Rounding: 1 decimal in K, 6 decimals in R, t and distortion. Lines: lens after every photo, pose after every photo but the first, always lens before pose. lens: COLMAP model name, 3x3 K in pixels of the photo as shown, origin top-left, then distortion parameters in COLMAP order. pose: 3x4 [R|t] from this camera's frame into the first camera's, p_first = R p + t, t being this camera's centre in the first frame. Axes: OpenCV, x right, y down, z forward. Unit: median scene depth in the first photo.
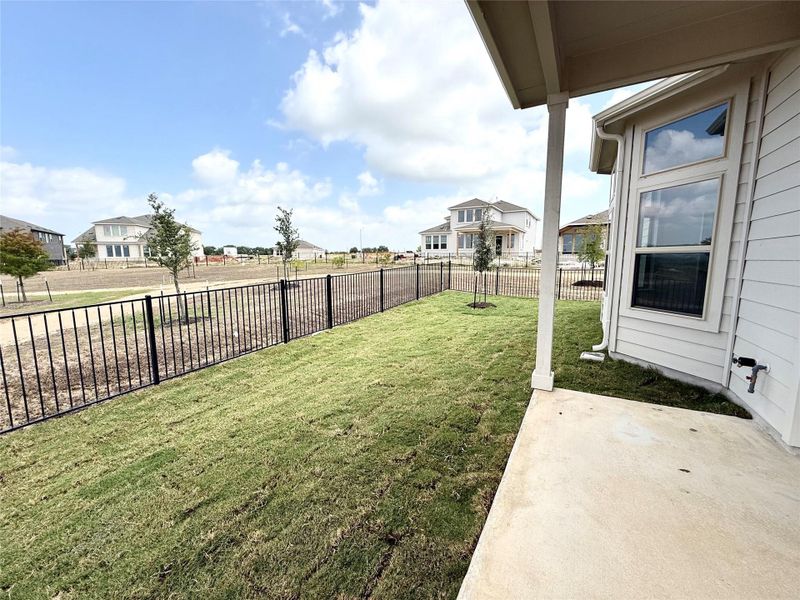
lens RADIAL K [[327.0, 0, 400.0], [0, 327.0, 300.0], [0, 0, 1]] dist [-0.001246, 0.000193]
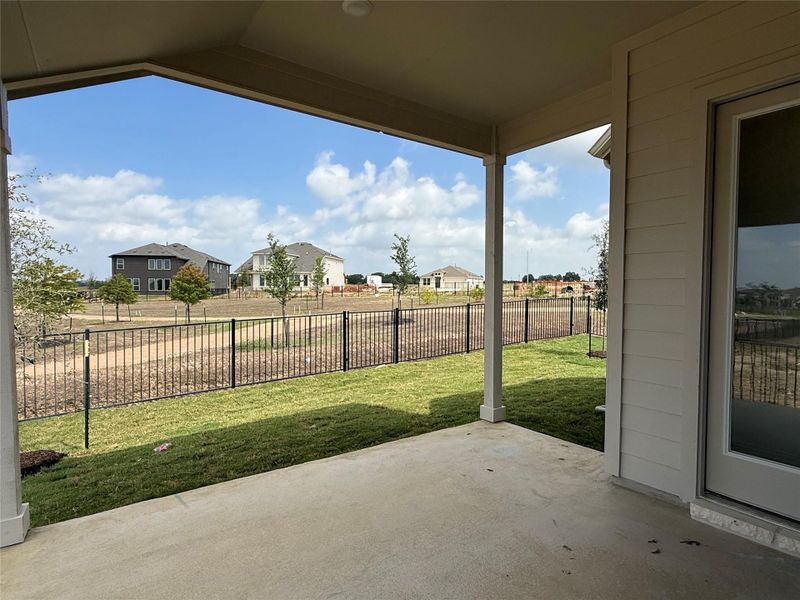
lens RADIAL K [[447.6, 0, 400.0], [0, 447.6, 300.0], [0, 0, 1]] dist [0.000004, -0.000206]
pose [[0.902776, 0.019284, -0.429678, 0.241229], [-0.062623, 0.994242, -0.086951, 0.009622], [0.425527, 0.105405, 0.898786, -0.138565]]
